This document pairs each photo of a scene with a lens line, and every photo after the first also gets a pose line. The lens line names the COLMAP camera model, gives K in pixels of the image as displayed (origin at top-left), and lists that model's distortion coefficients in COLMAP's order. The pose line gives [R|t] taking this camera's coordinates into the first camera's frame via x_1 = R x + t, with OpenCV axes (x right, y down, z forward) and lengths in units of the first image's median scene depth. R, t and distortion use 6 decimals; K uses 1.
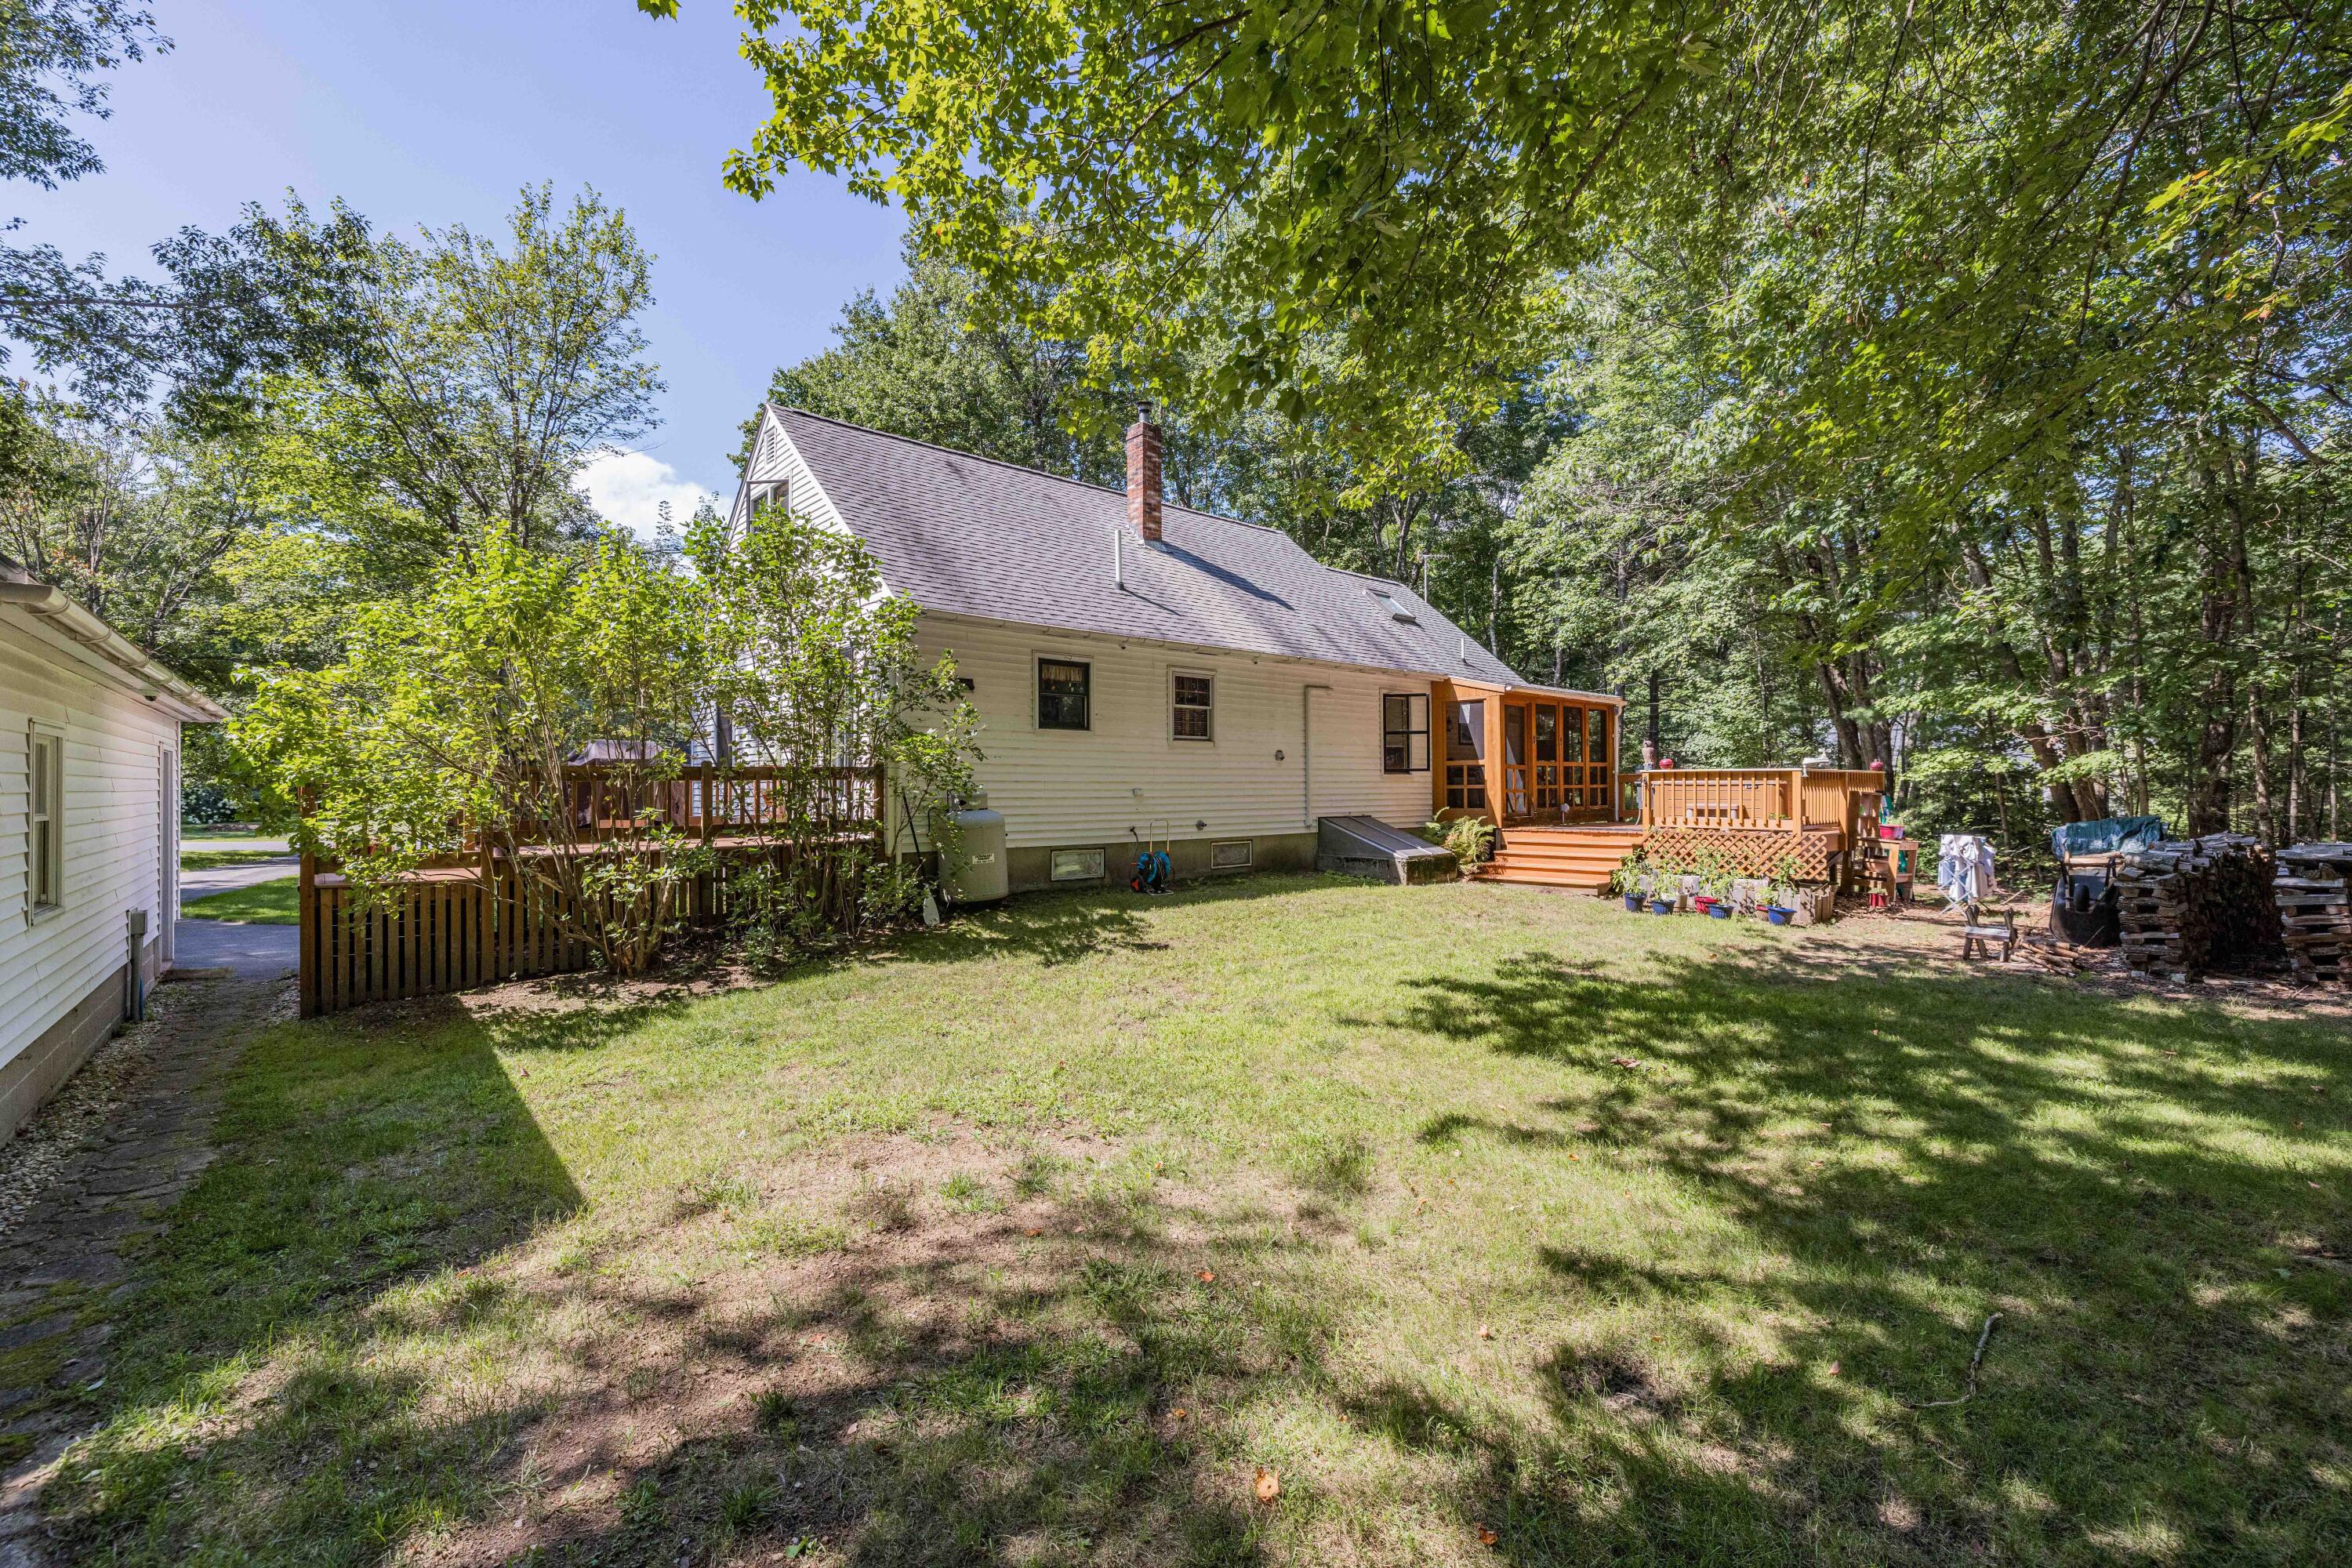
lens RADIAL K [[993.9, 0, 1176.0], [0, 993.9, 784.0], [0, 0, 1]] dist [-0.013367, 0.000048]
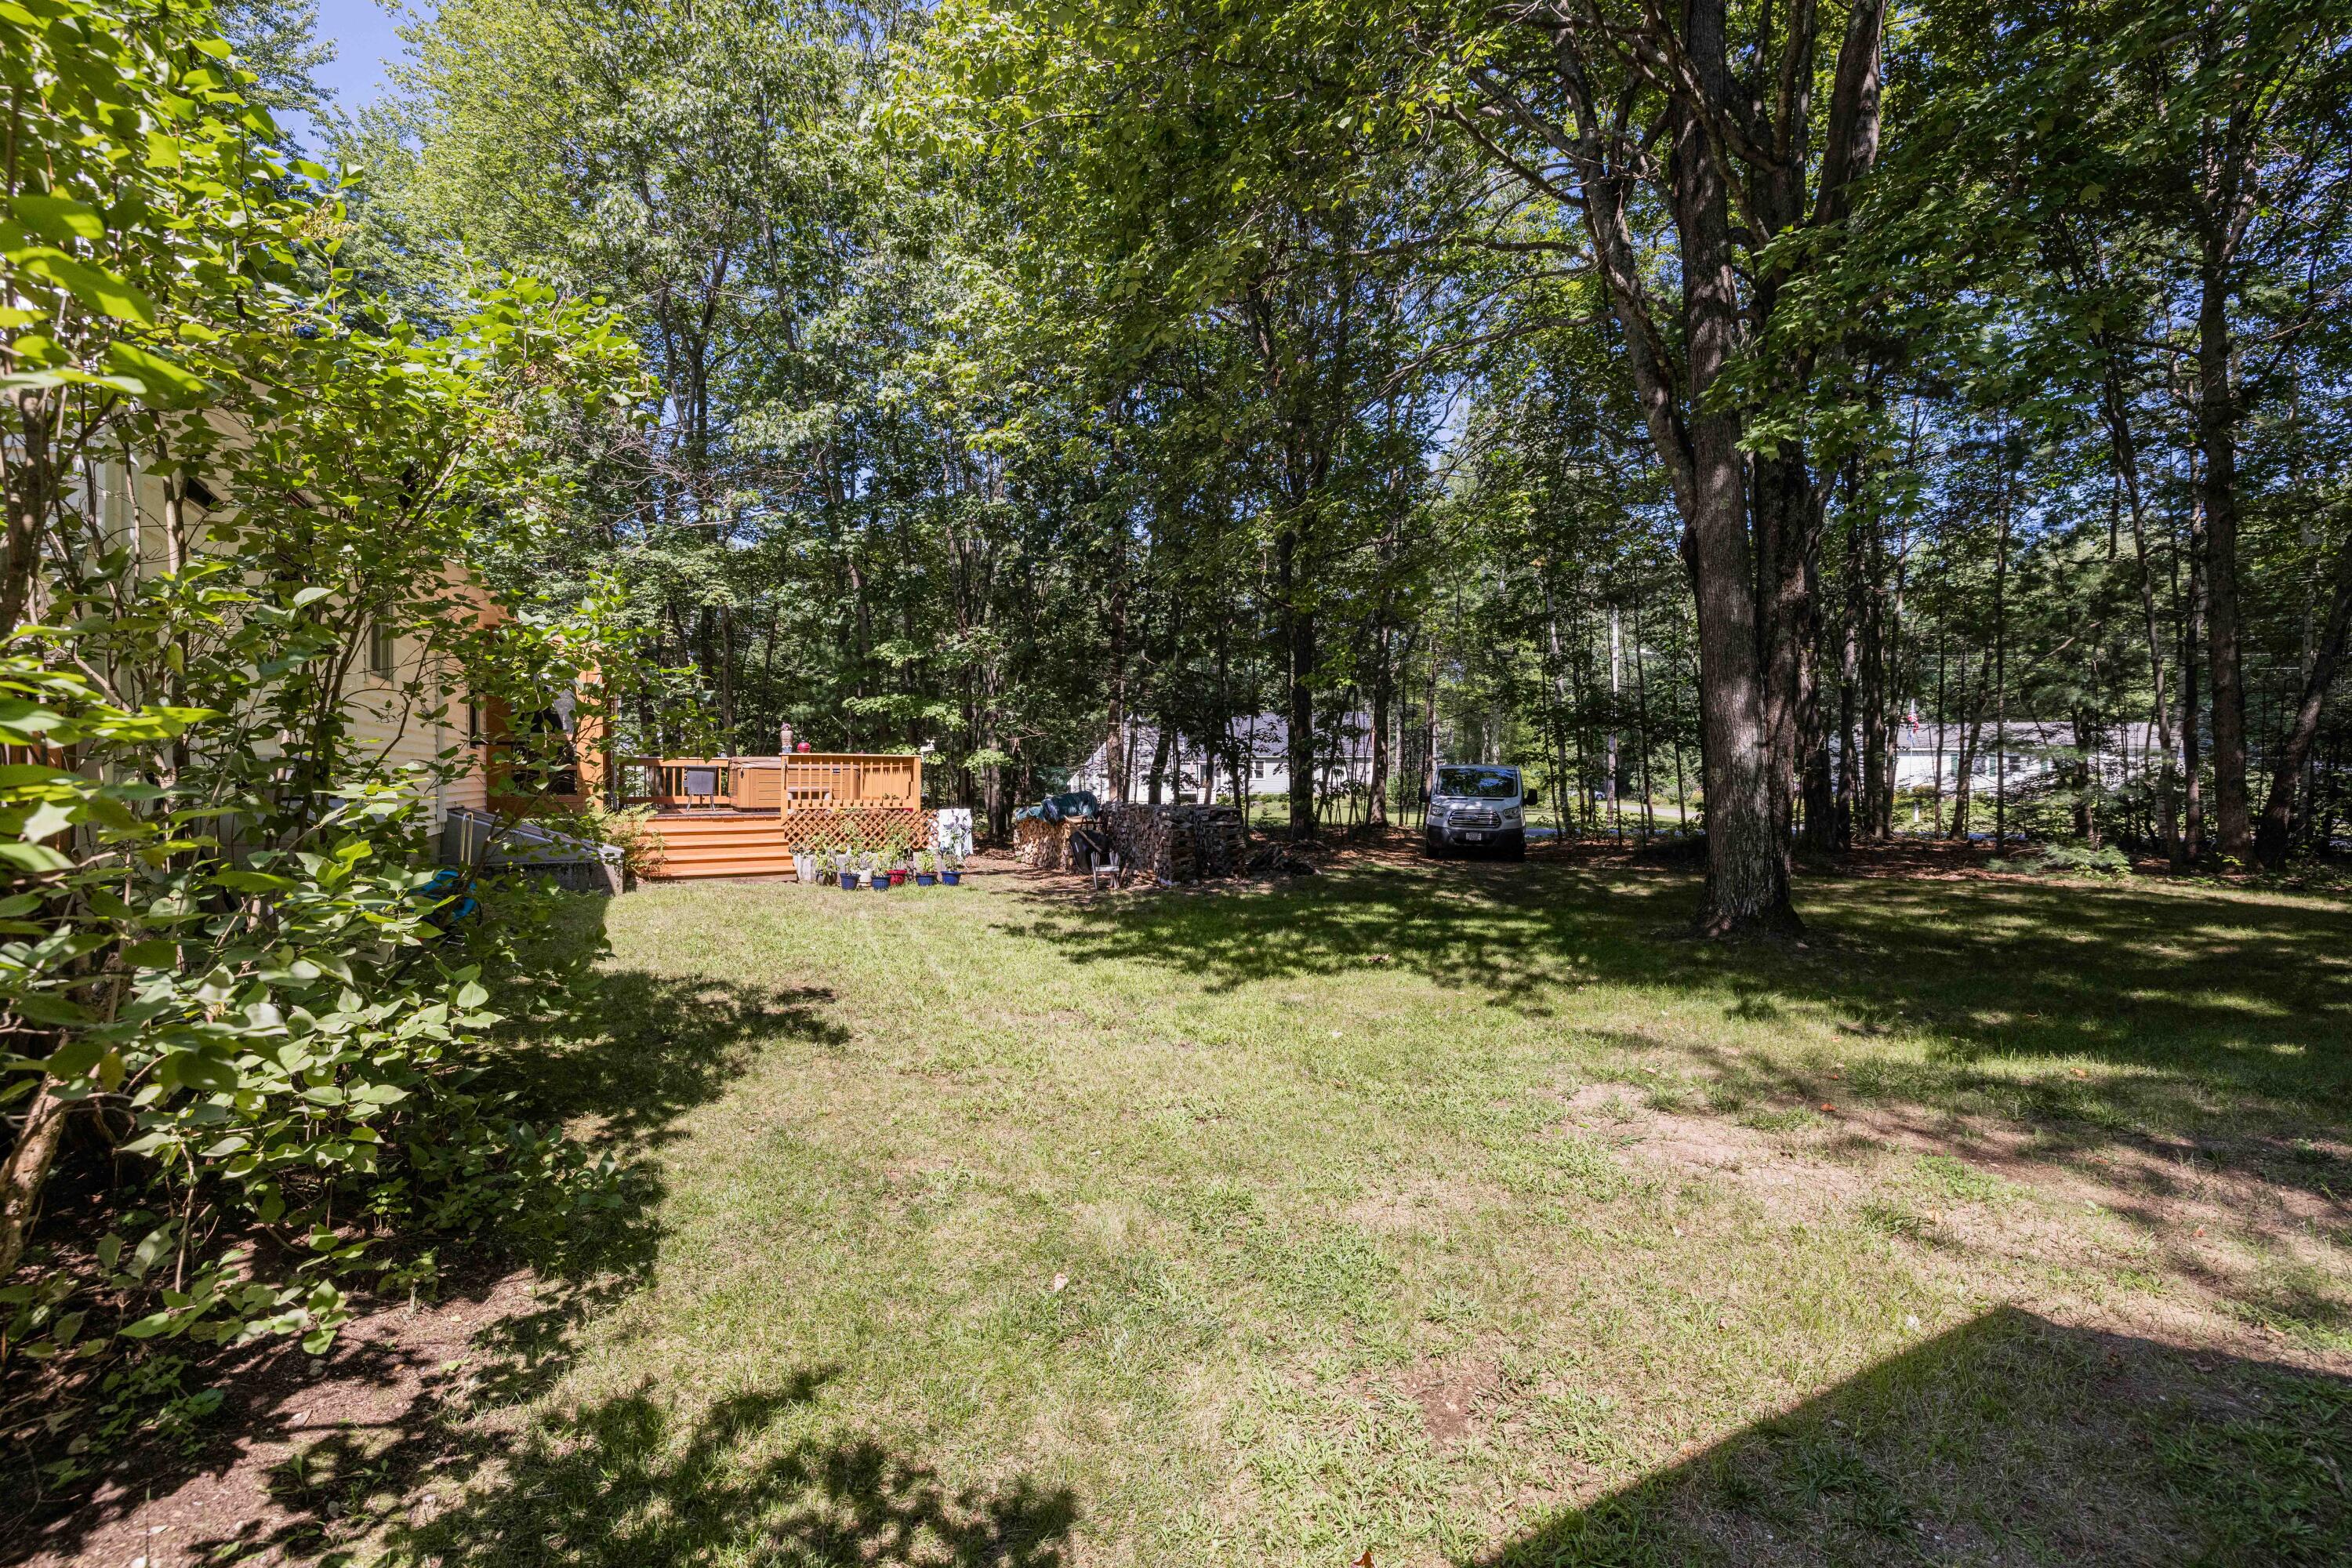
lens RADIAL K [[975.4, 0, 1176.0], [0, 975.4, 784.0], [0, 0, 1]] dist [-0.000619, 0.000439]
pose [[0.256852, -0.004805, 0.966439, -0.413106], [-0.003361, 0.999977, 0.005865, 0.011088], [-0.966445, -0.004754, 0.256830, 0.396037]]
